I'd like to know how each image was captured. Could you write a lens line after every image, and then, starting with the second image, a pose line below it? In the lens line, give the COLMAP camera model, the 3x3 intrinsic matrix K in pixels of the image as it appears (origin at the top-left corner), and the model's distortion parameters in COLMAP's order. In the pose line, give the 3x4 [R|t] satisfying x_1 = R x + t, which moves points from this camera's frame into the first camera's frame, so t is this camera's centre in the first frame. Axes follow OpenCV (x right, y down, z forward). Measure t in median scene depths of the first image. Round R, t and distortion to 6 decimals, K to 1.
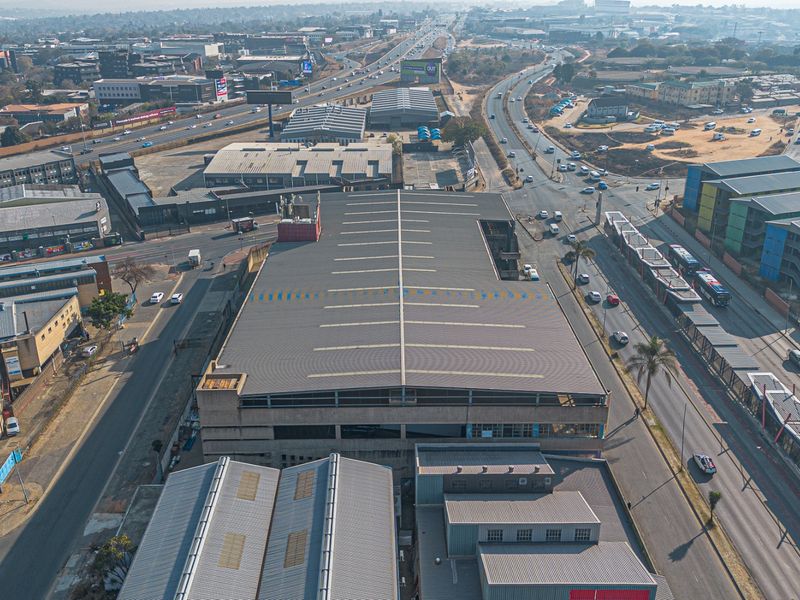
lens RADIAL K [[749.3, 0, 402.1], [0, 749.3, 302.5], [0, 0, 1]] dist [0.101636, -0.152668]
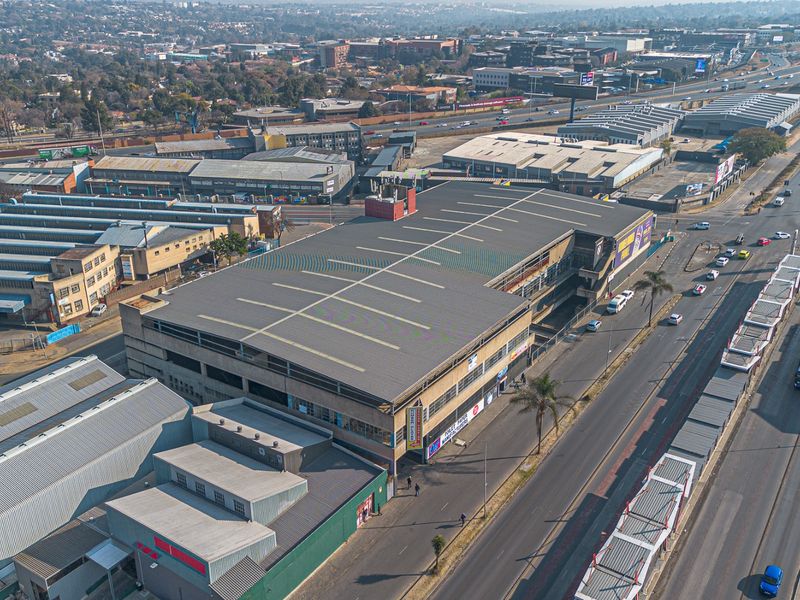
lens RADIAL K [[749.3, 0, 402.1], [0, 749.3, 302.5], [0, 0, 1]] dist [0.101636, -0.152668]
pose [[0.821177, 0.222674, -0.525437, 0.362671], [-0.219845, 0.973105, 0.068807, -0.033978], [0.526627, 0.059012, 0.848046, 0.092366]]
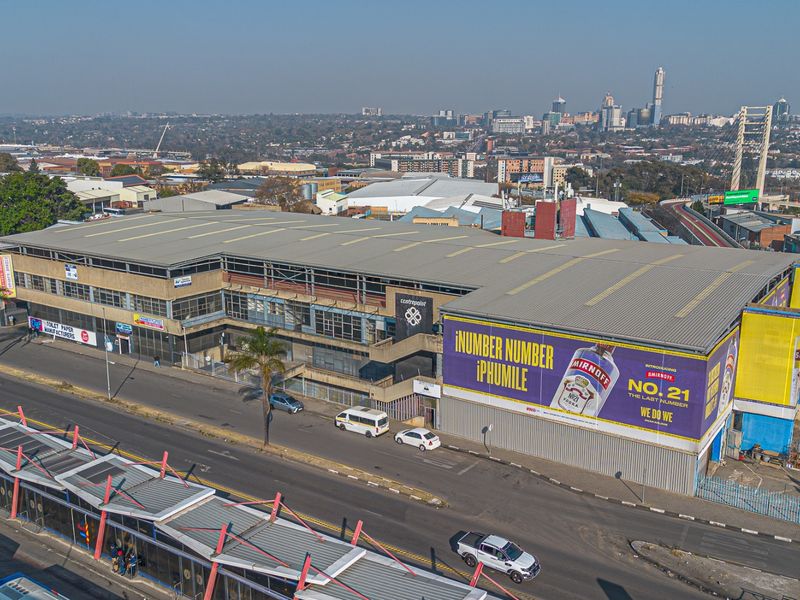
lens RADIAL K [[749.3, 0, 402.1], [0, 749.3, 302.5], [0, 0, 1]] dist [0.101636, -0.152668]
pose [[-0.575587, 0.188534, -0.795710, 0.413591], [-0.314023, 0.847493, 0.427955, -0.238209], [0.755043, 0.496196, -0.428602, 0.976888]]
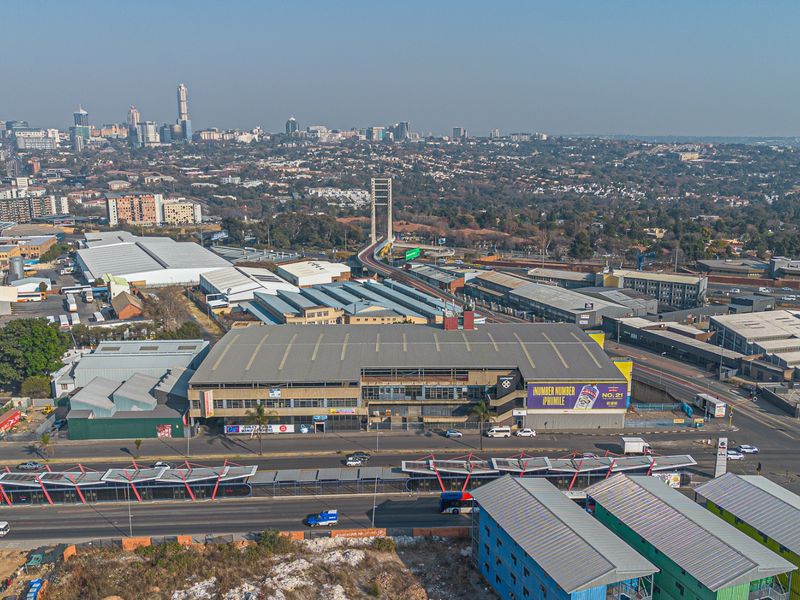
lens RADIAL K [[749.3, 0, 402.1], [0, 749.3, 302.5], [0, 0, 1]] dist [0.101636, -0.152668]
pose [[0.001841, 0.225893, -0.974150, 0.958486], [-0.384581, 0.899391, 0.207830, -0.299388], [0.923090, 0.374257, 0.088530, 0.598340]]
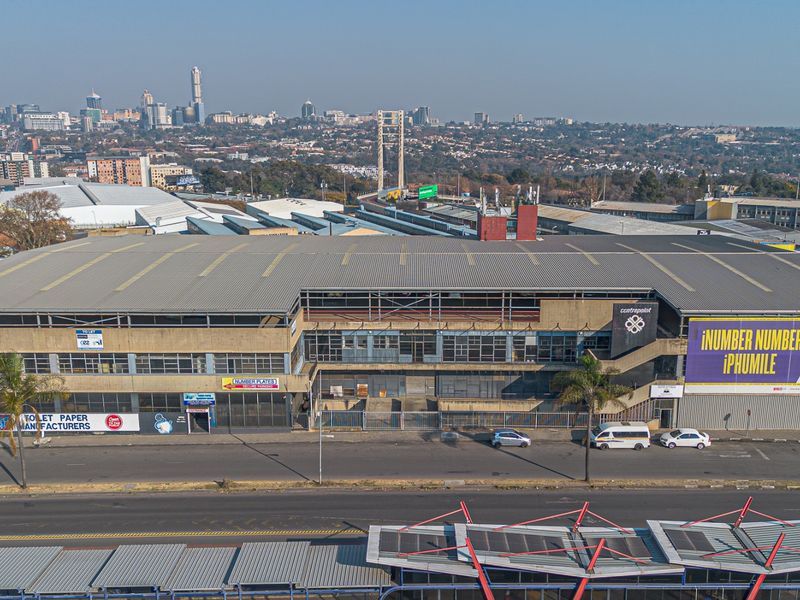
lens RADIAL K [[749.3, 0, 402.1], [0, 749.3, 302.5], [0, 0, 1]] dist [0.101636, -0.152668]
pose [[-0.024483, 0.233037, -0.972160, 0.486820], [-0.385181, 0.895172, 0.224282, -0.125942], [0.922516, 0.379949, 0.067845, 0.688685]]
